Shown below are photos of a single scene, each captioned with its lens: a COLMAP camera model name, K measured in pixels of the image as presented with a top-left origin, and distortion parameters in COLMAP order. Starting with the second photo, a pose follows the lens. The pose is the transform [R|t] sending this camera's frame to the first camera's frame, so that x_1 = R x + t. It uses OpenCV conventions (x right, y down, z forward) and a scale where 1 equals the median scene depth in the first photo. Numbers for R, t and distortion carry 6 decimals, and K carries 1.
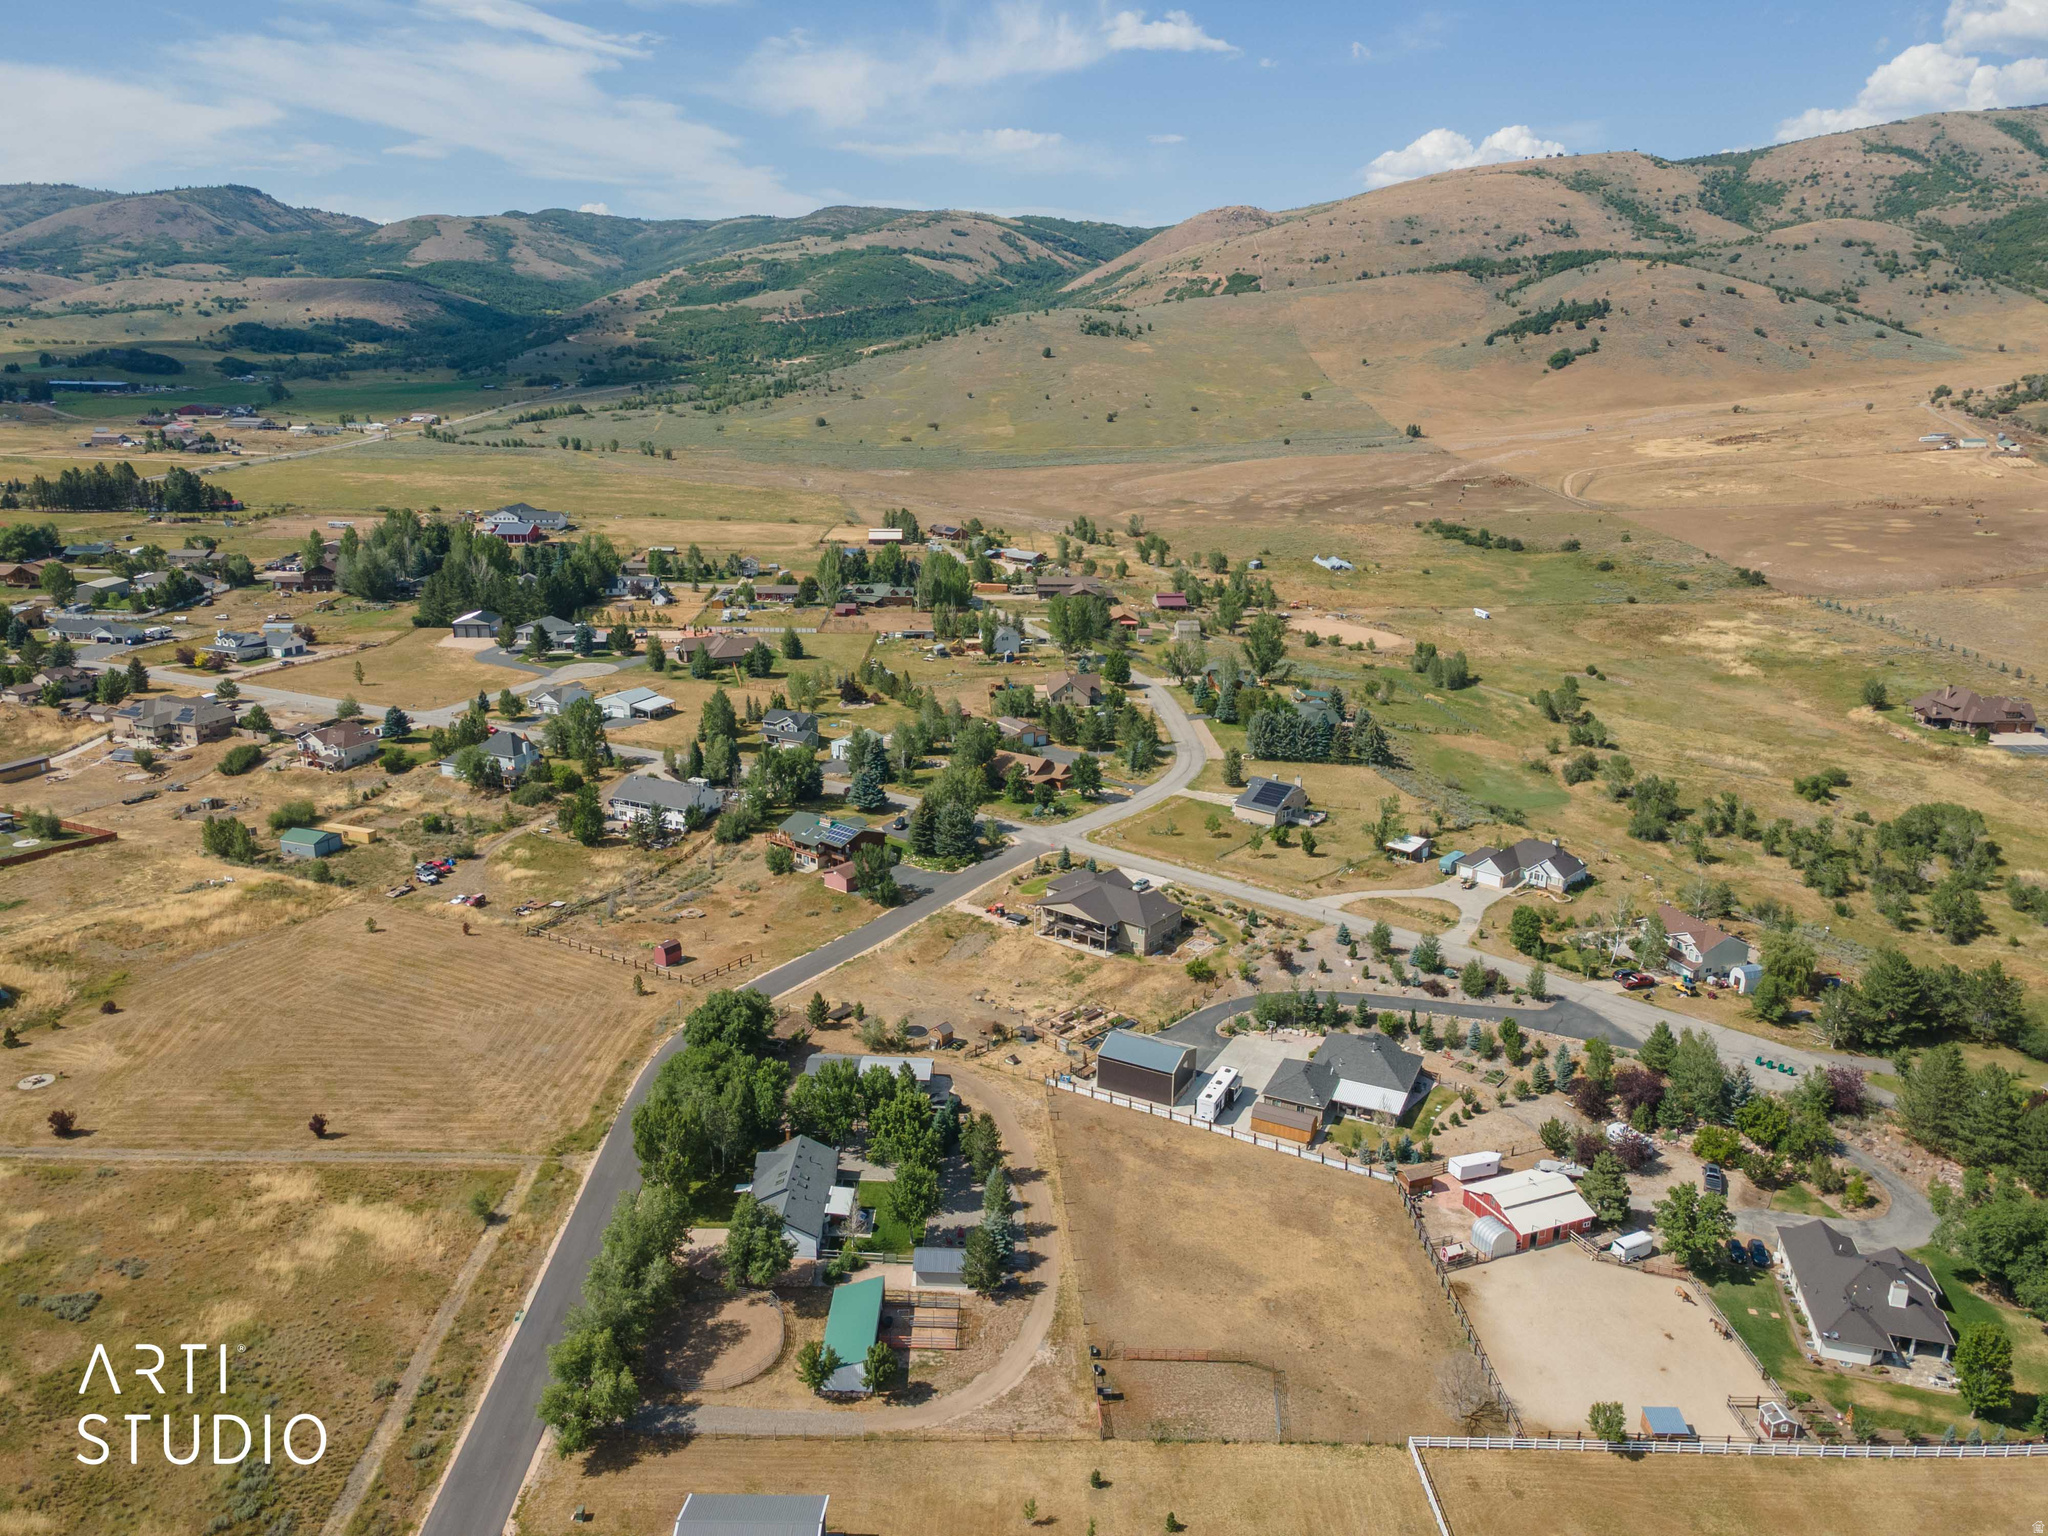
lens RADIAL K [[1491.2, 0, 1001.3], [0, 1491.2, 769.0], [0, 0, 1]] dist [0.032168, 0.011353]
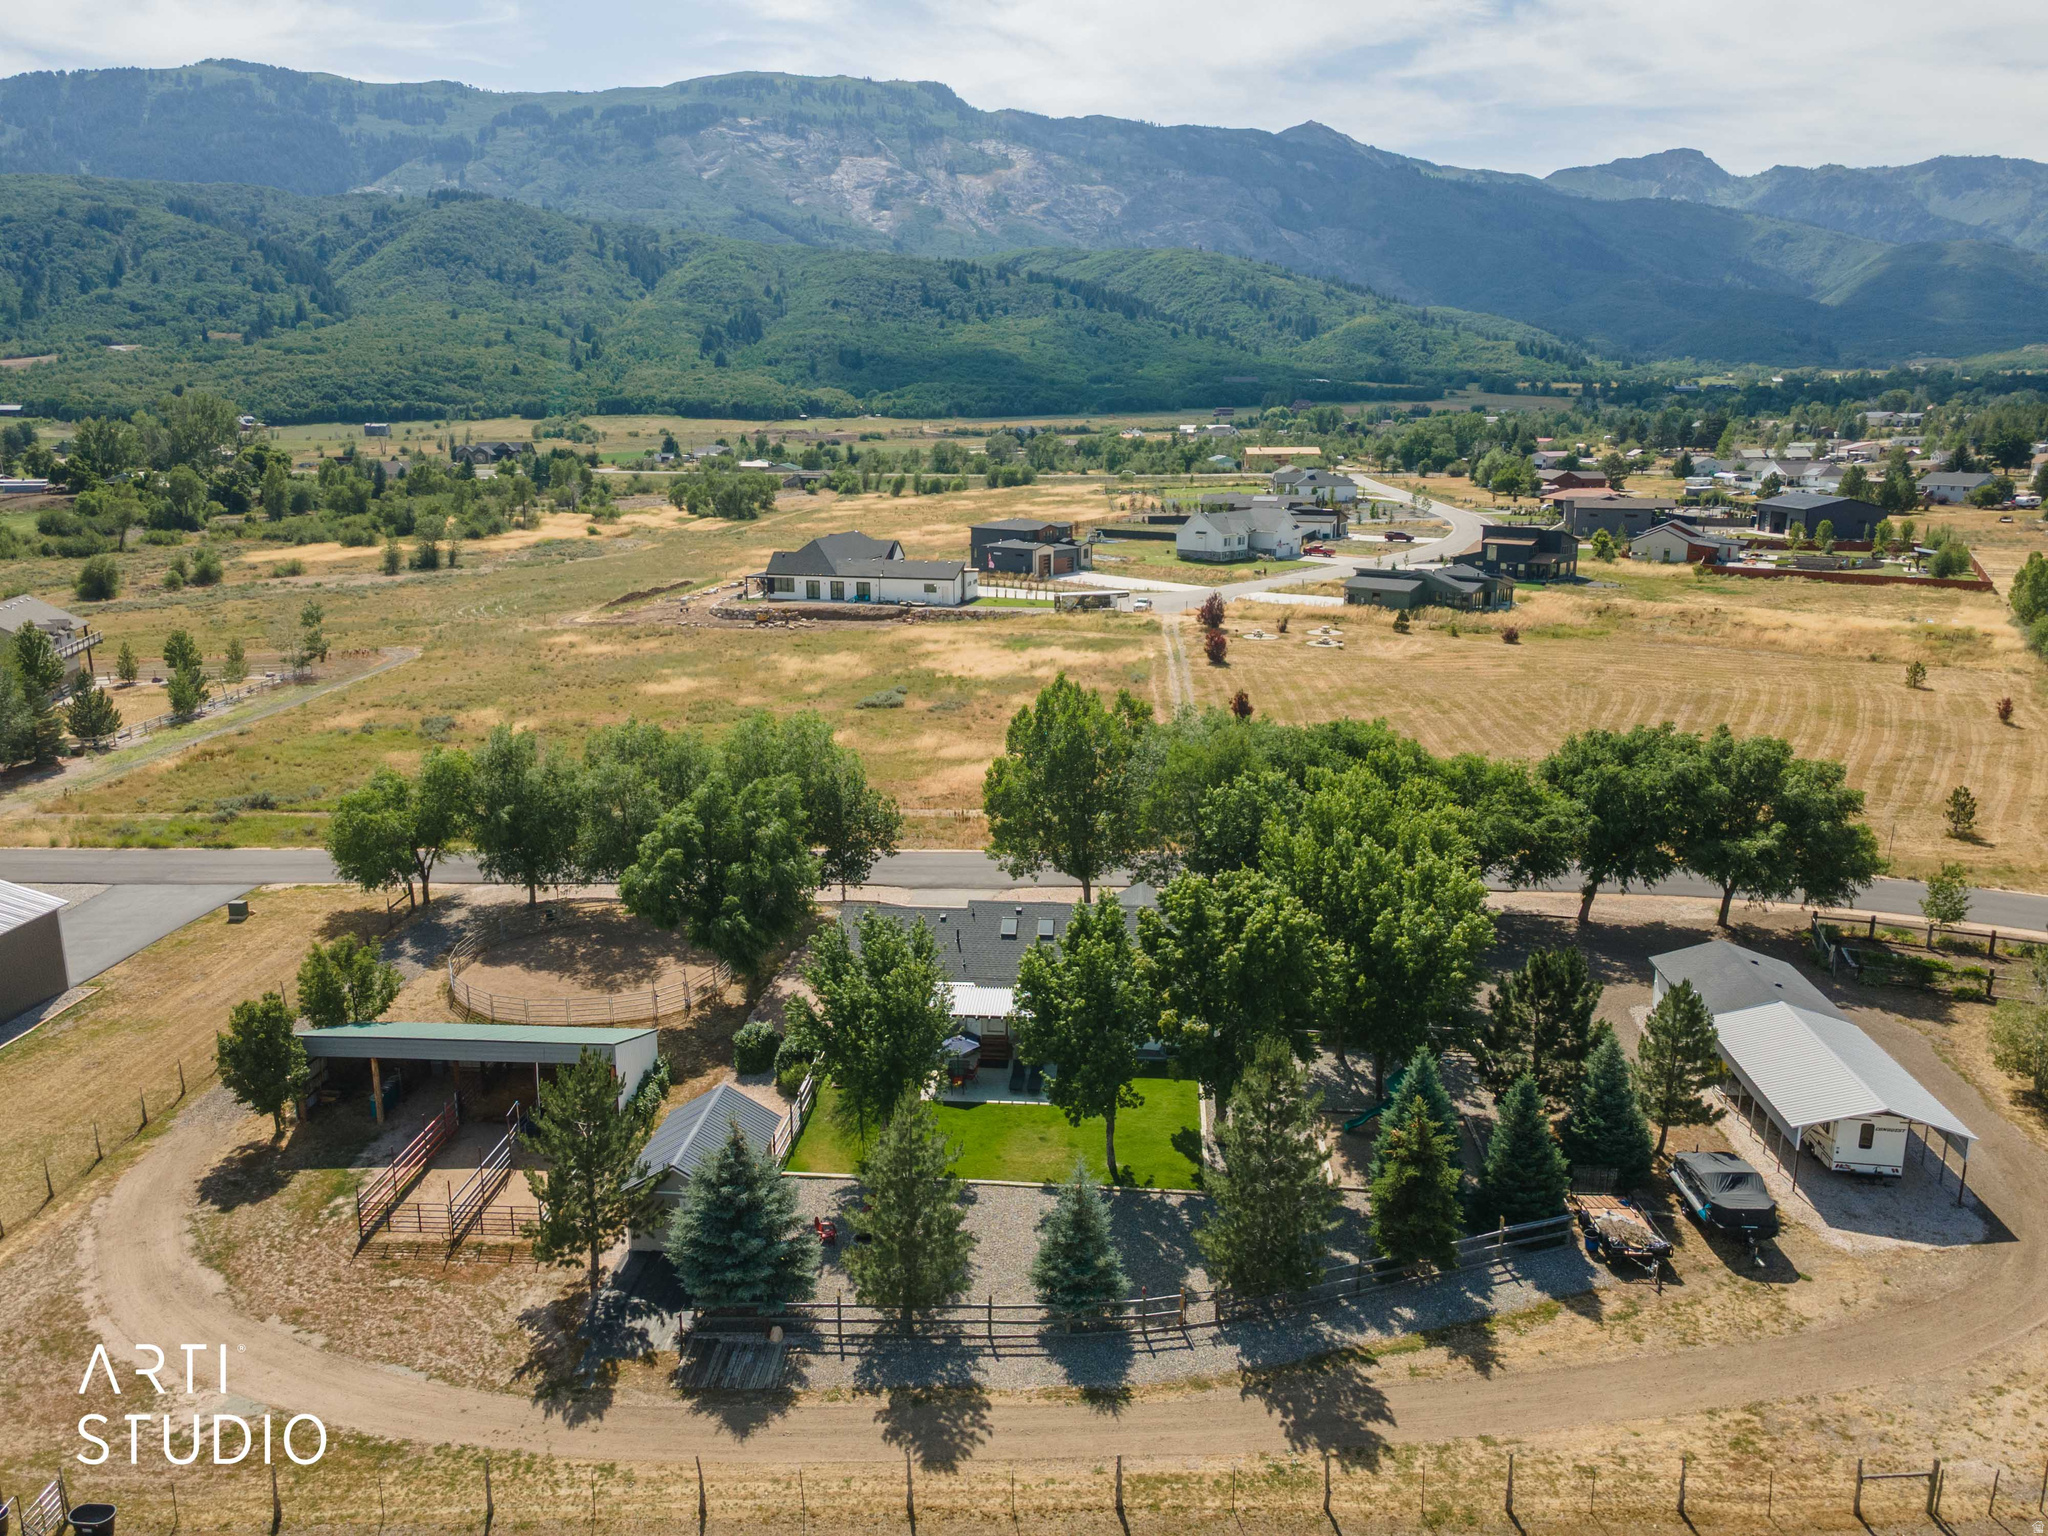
lens RADIAL K [[1495.2, 0, 1007.8], [0, 1495.2, 753.7], [0, 0, 1]] dist [0.024698, 0.047988]
pose [[-0.055773, 0.217792, -0.974400, 0.184027], [-0.280321, 0.933251, 0.224639, 0.107694], [0.958285, 0.285673, 0.009002, 0.733048]]
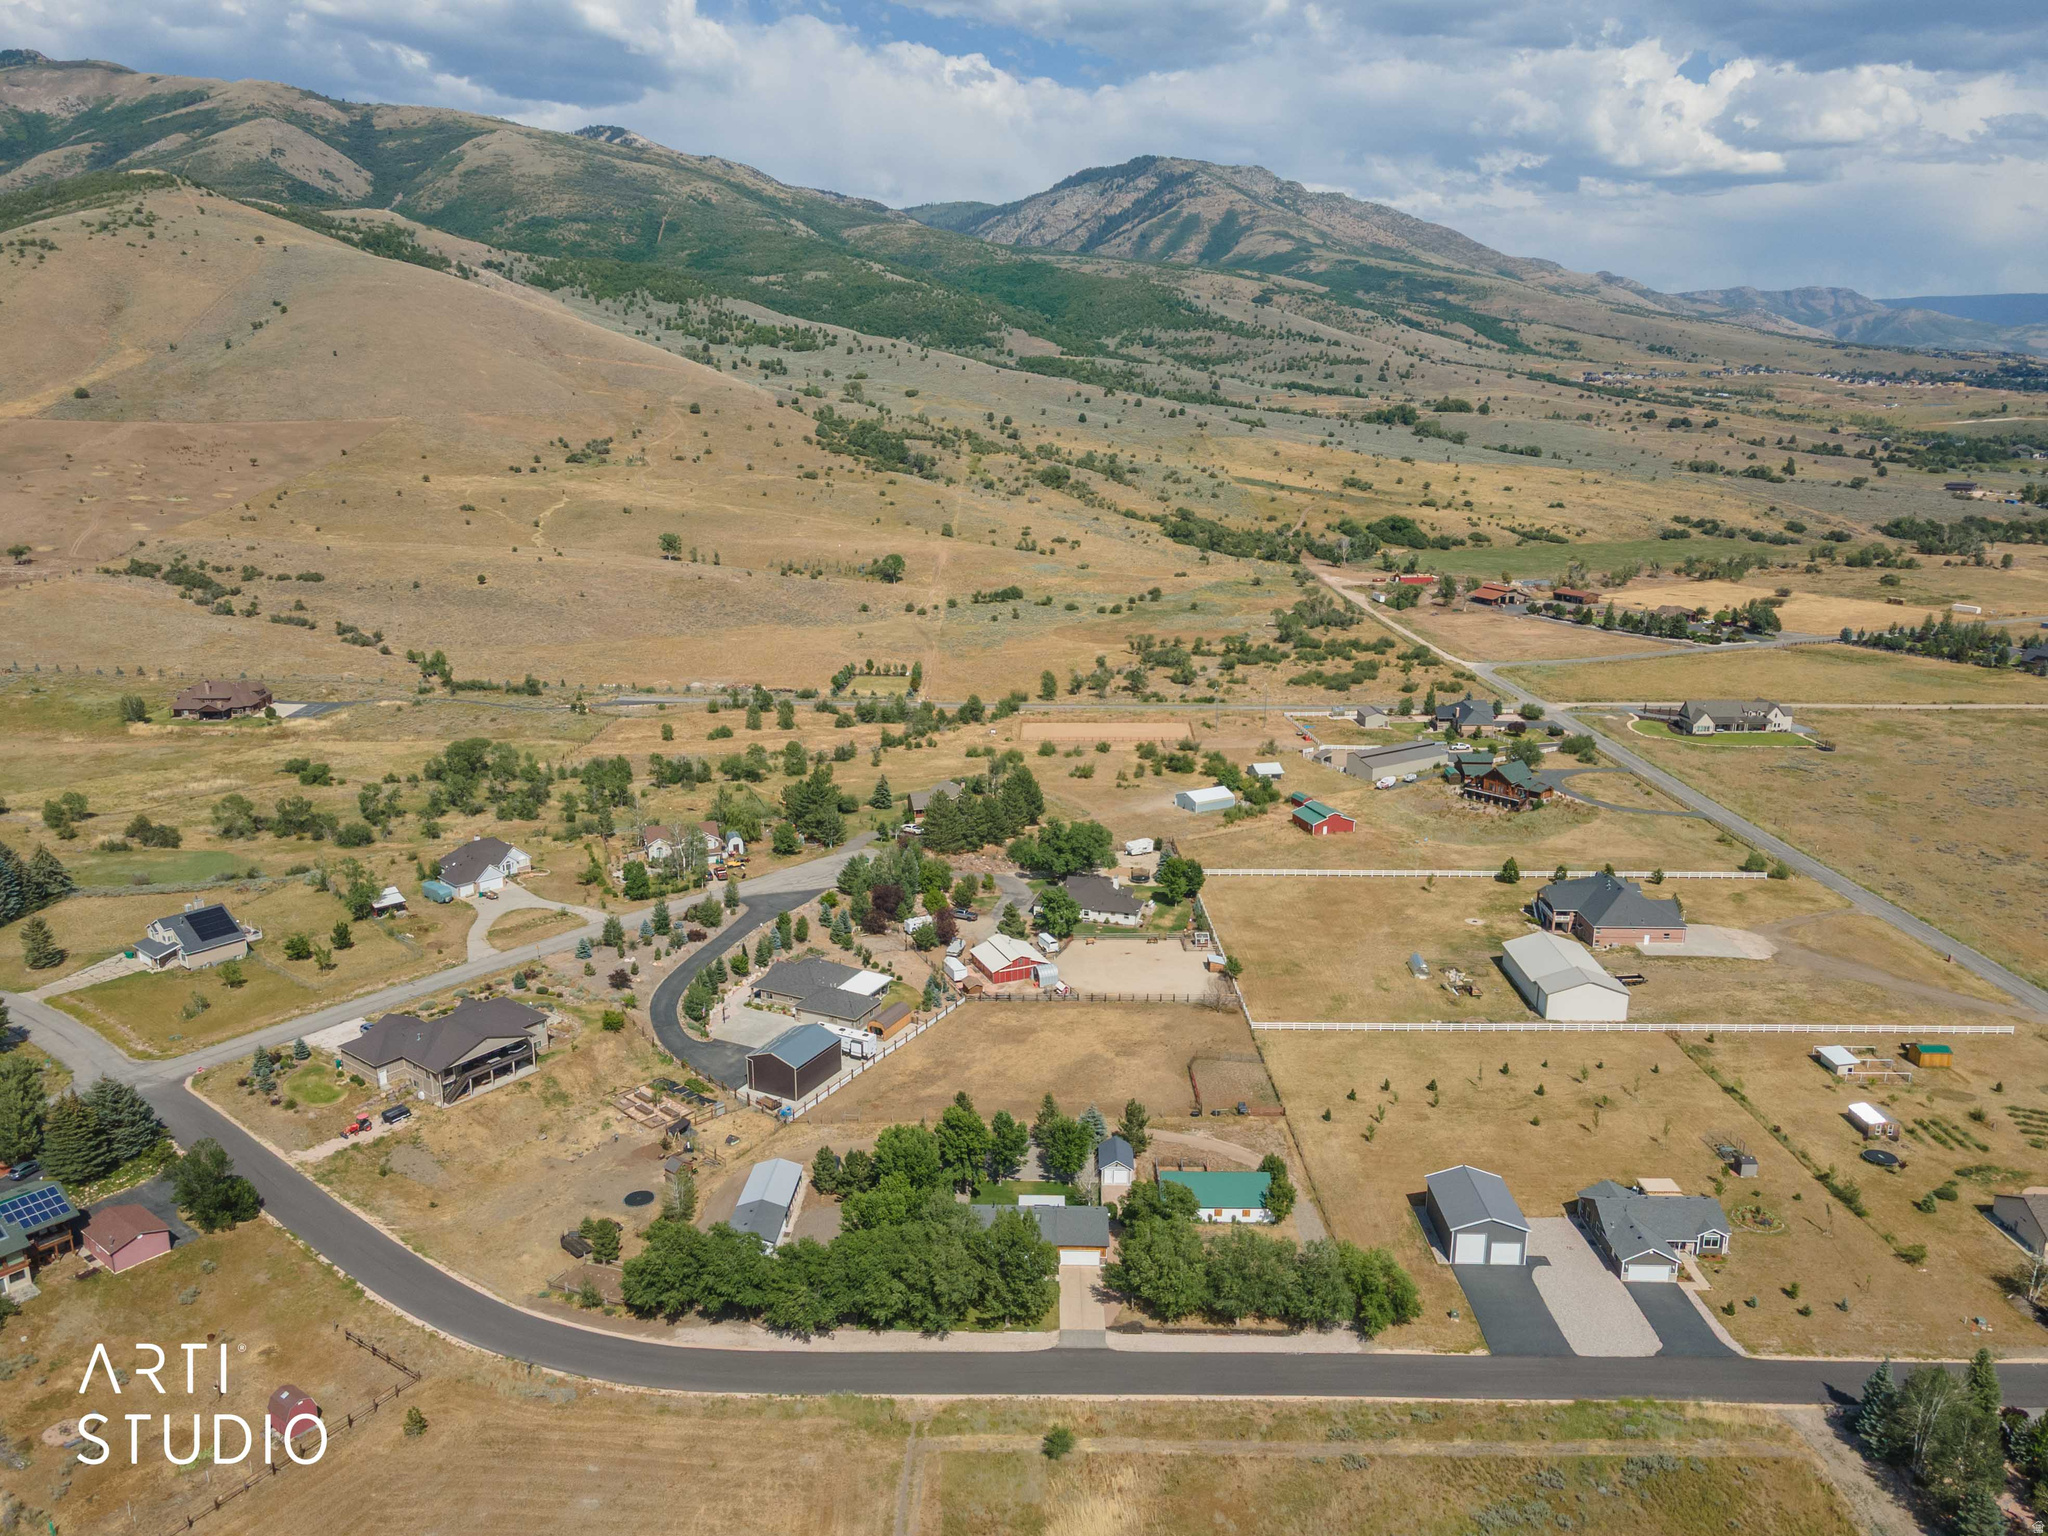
lens RADIAL K [[1511.3, 0, 1002.6], [0, 1511.3, 766.6], [0, 0, 1]] dist [0.069419, -0.046254]
pose [[0.004871, -0.264866, 0.964273, -0.777757], [0.283748, 0.925016, 0.252650, -0.195816], [-0.958886, 0.272380, 0.079661, 0.642295]]
